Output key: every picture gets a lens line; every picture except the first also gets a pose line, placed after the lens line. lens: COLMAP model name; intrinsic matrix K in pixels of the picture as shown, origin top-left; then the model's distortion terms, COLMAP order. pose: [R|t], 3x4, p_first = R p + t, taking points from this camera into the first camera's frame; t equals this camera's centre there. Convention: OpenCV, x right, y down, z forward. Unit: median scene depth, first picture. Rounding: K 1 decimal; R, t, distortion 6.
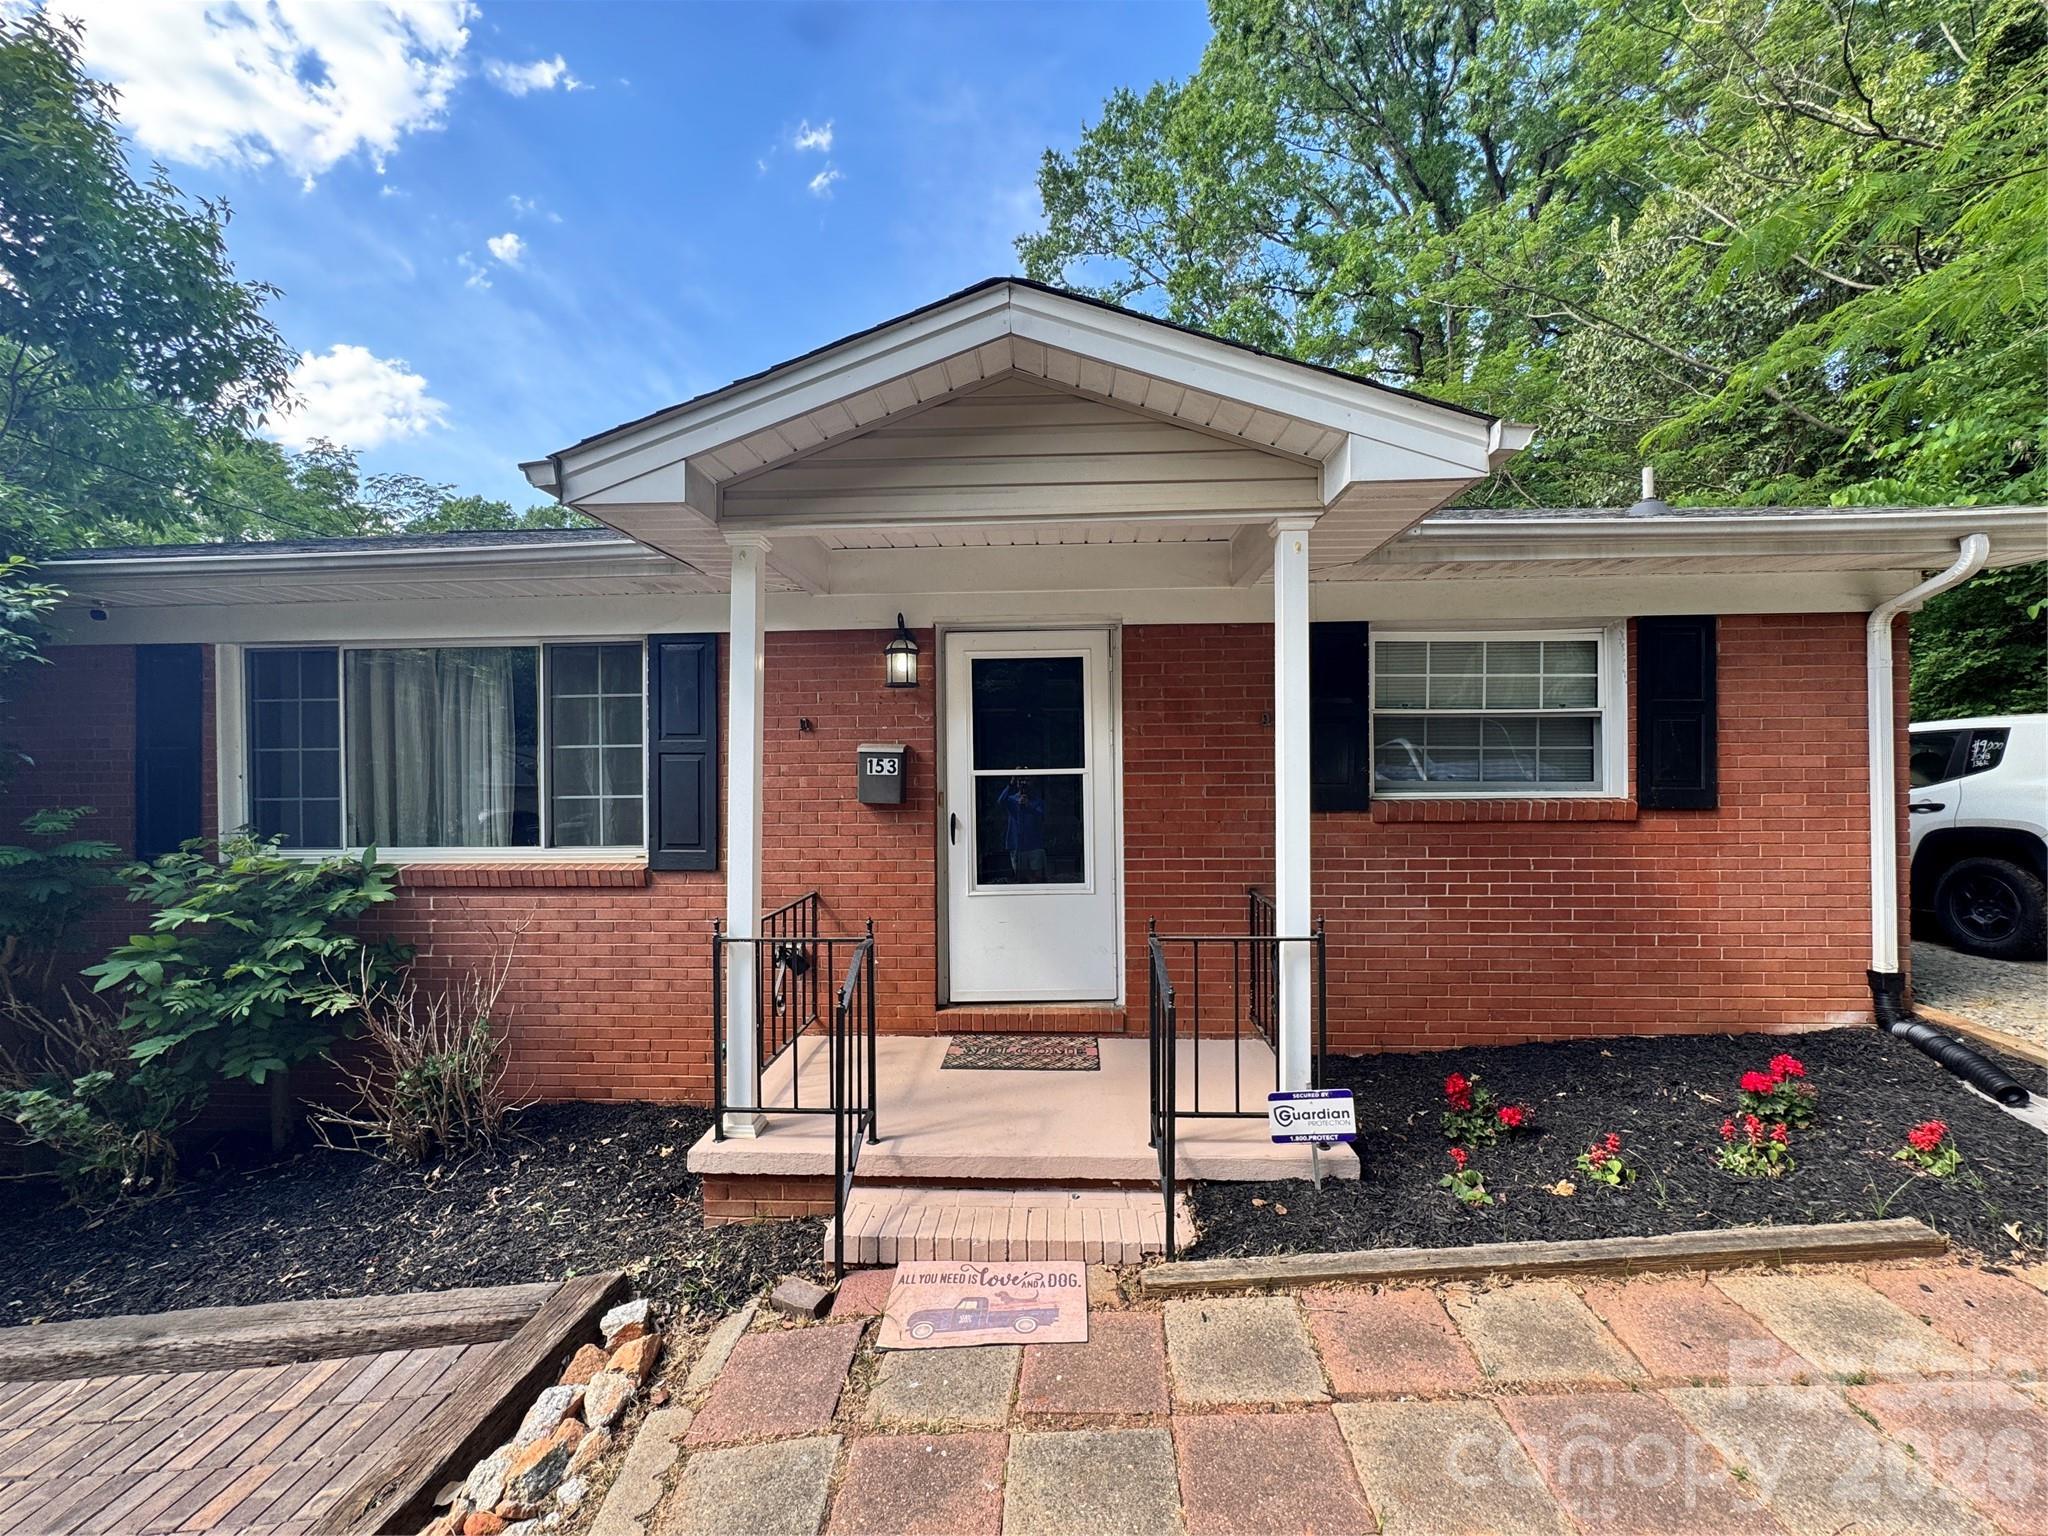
lens RADIAL K [[820.5, 0, 1024.0], [0, 820.5, 768.0], [0, 0, 1]] dist [-0.003690, 0.000263]
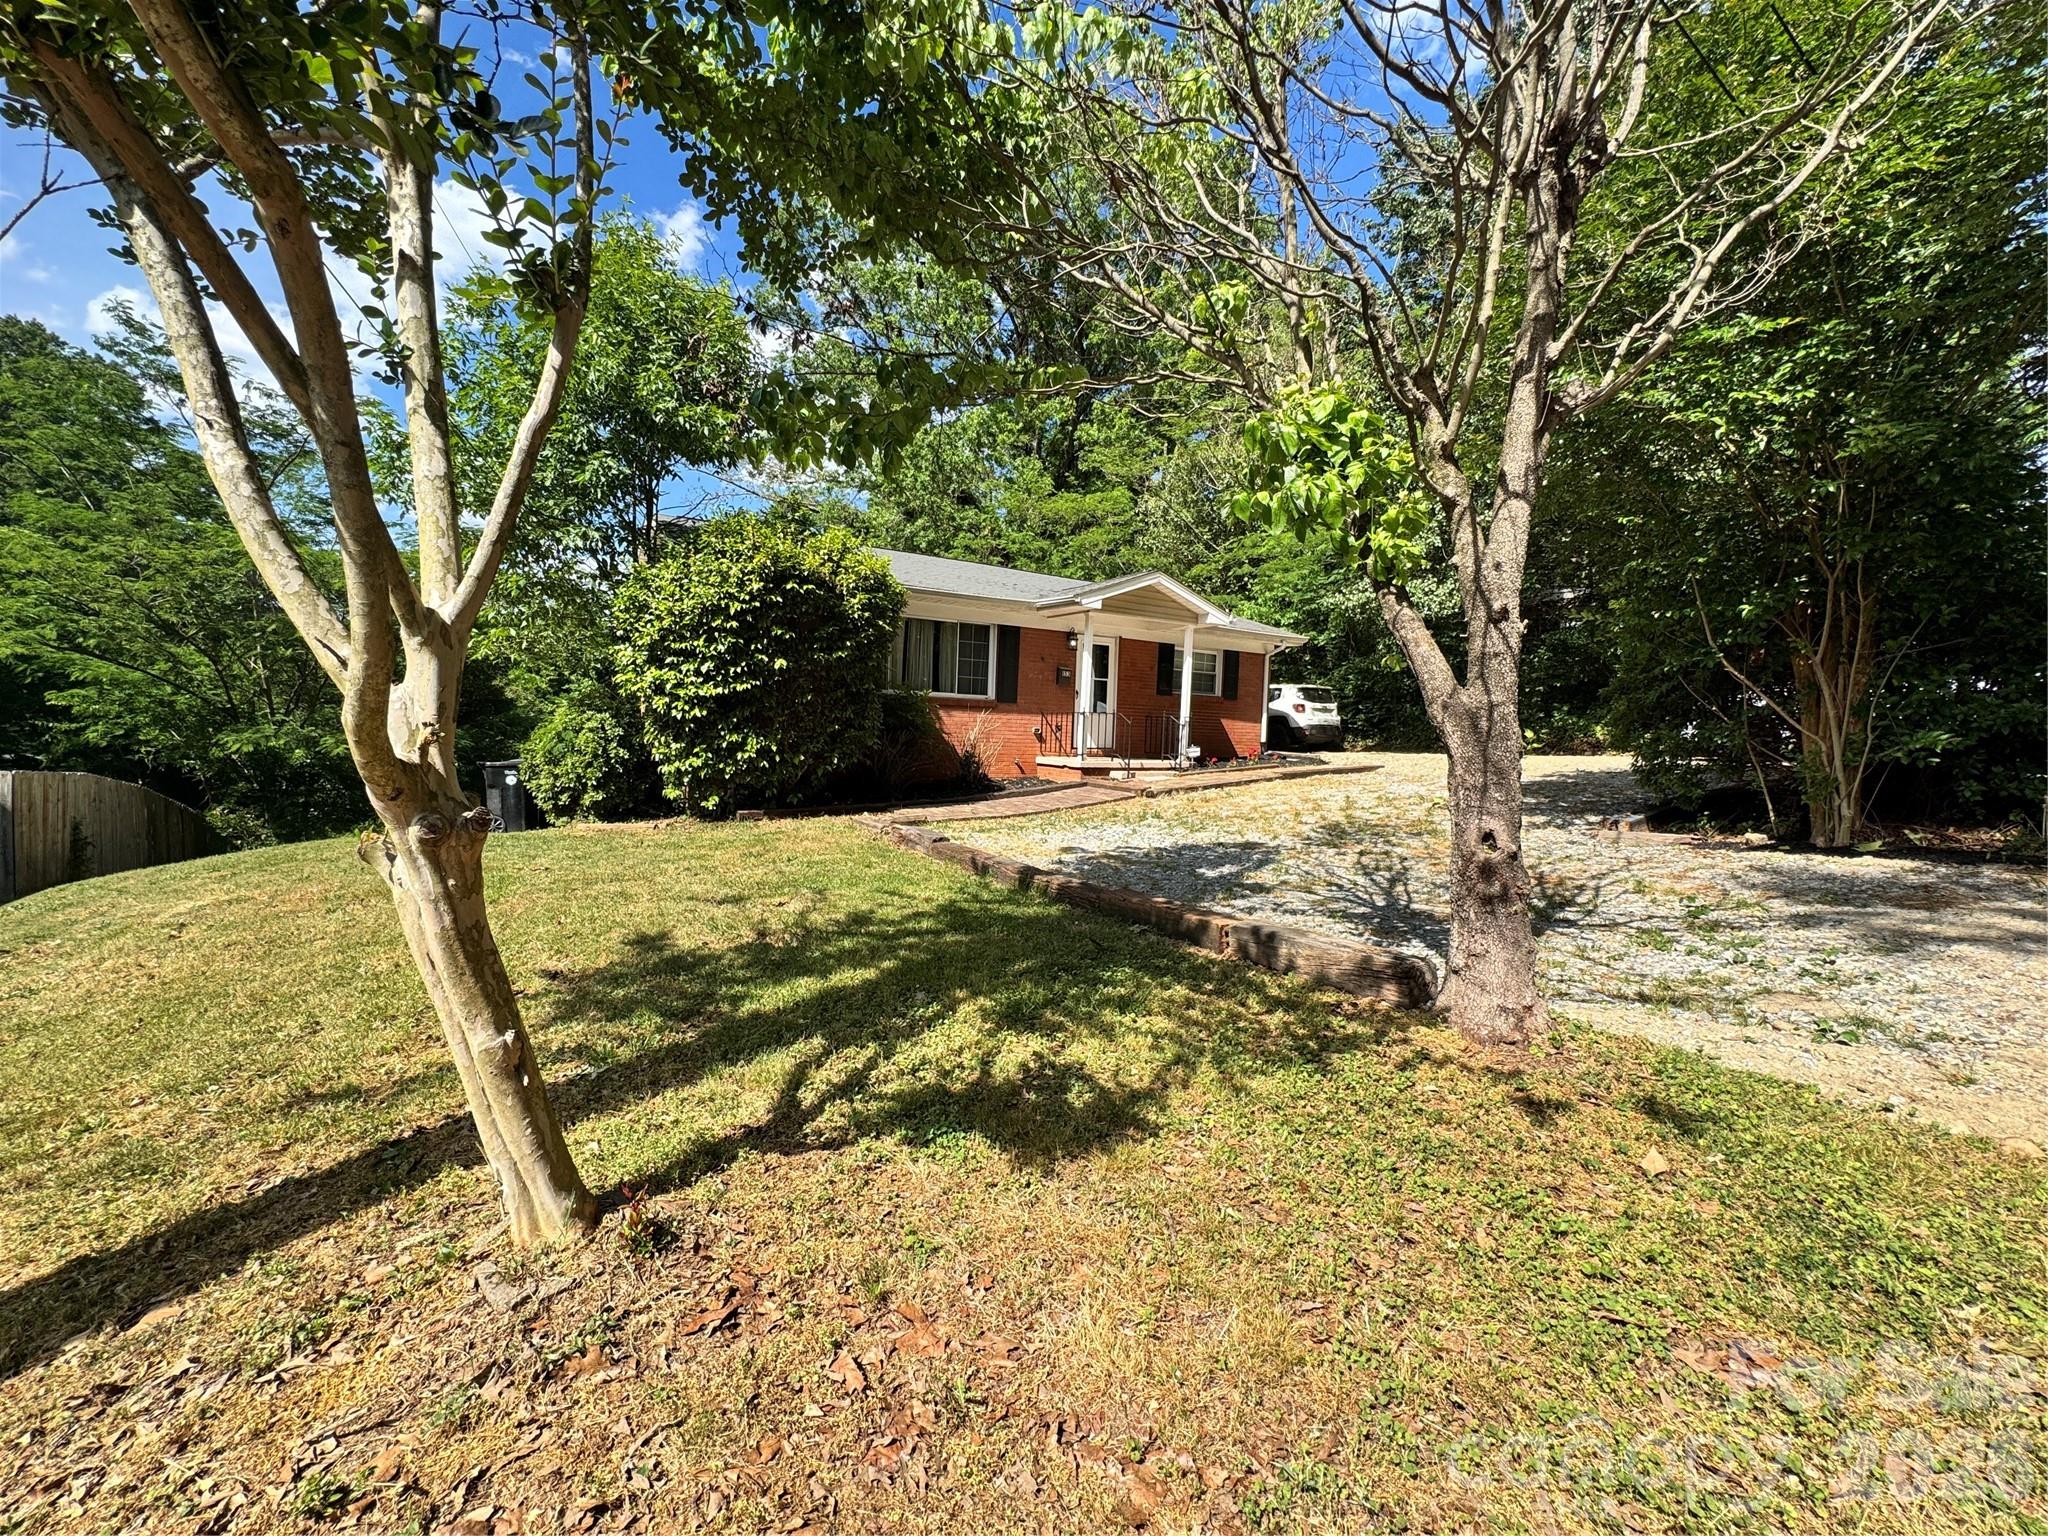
lens RADIAL K [[815.1, 0, 1020.6], [0, 815.1, 775.5], [0, 0, 1]] dist [0.001550, 0.000175]
pose [[0.820952, 0.005090, 0.570974, -2.258896], [-0.041099, 0.997893, 0.050197, 0.257771], [-0.569516, -0.064676, 0.819432, -1.656373]]
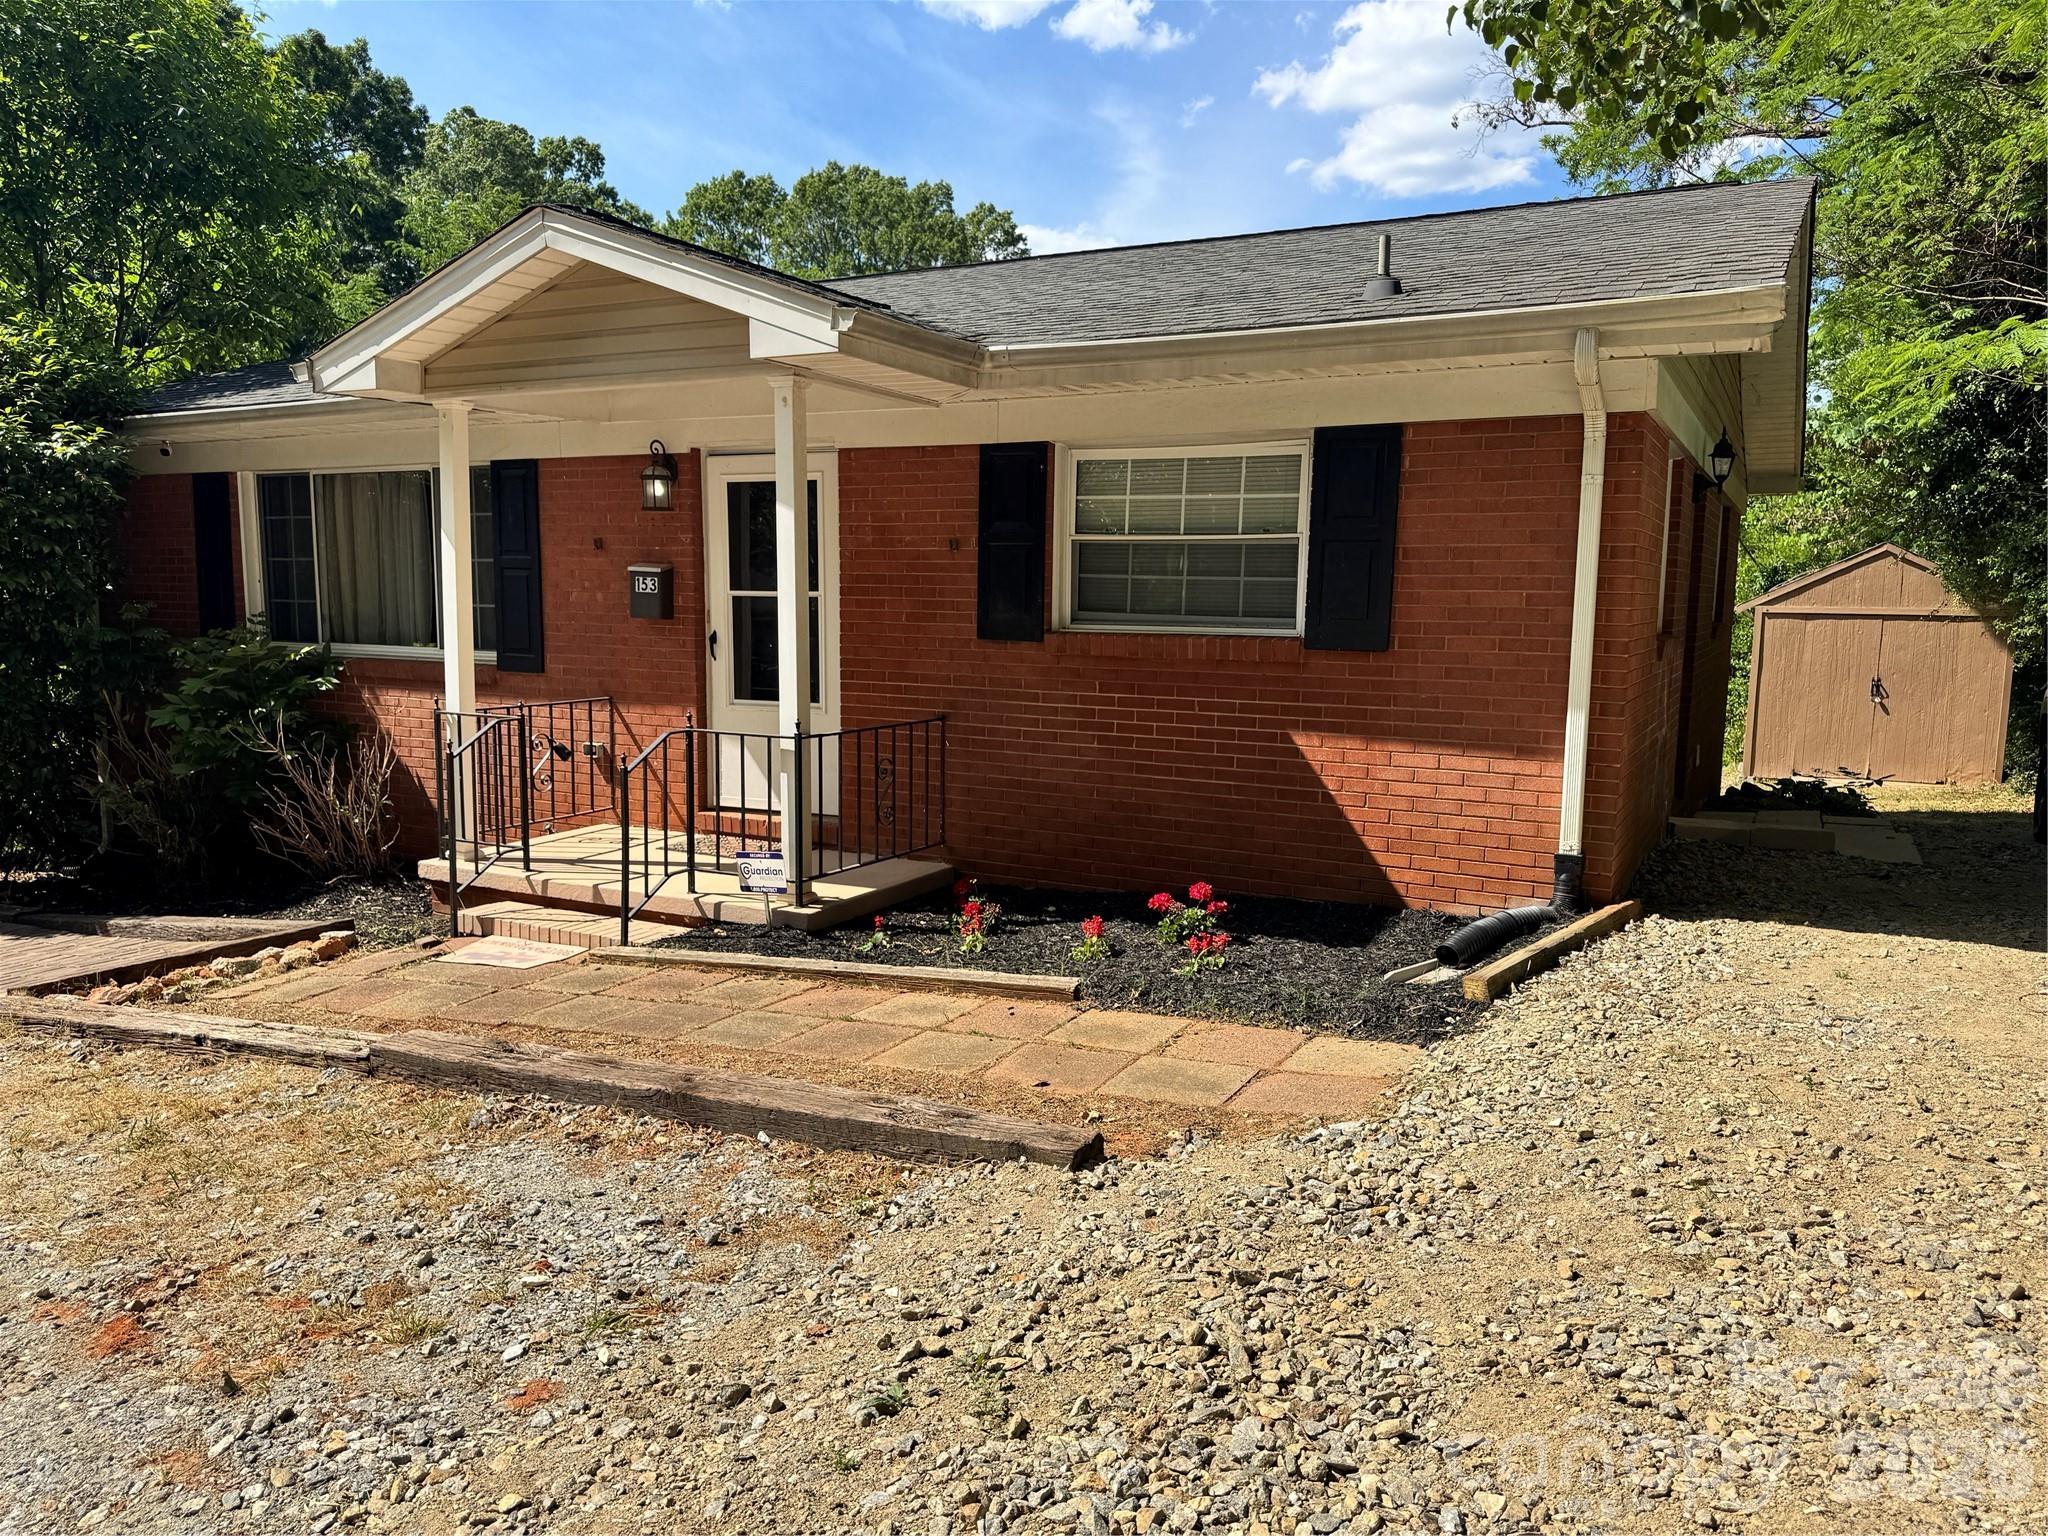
lens RADIAL K [[1416.2, 0, 1019.6], [0, 1416.2, 771.1], [0, 0, 1]] dist [0.110710, -0.157927]
pose [[0.902922, 0.074280, -0.423338, 1.136091], [-0.018830, 0.990844, 0.133694, -0.020298], [0.429393, -0.112743, 0.896053, -0.539584]]
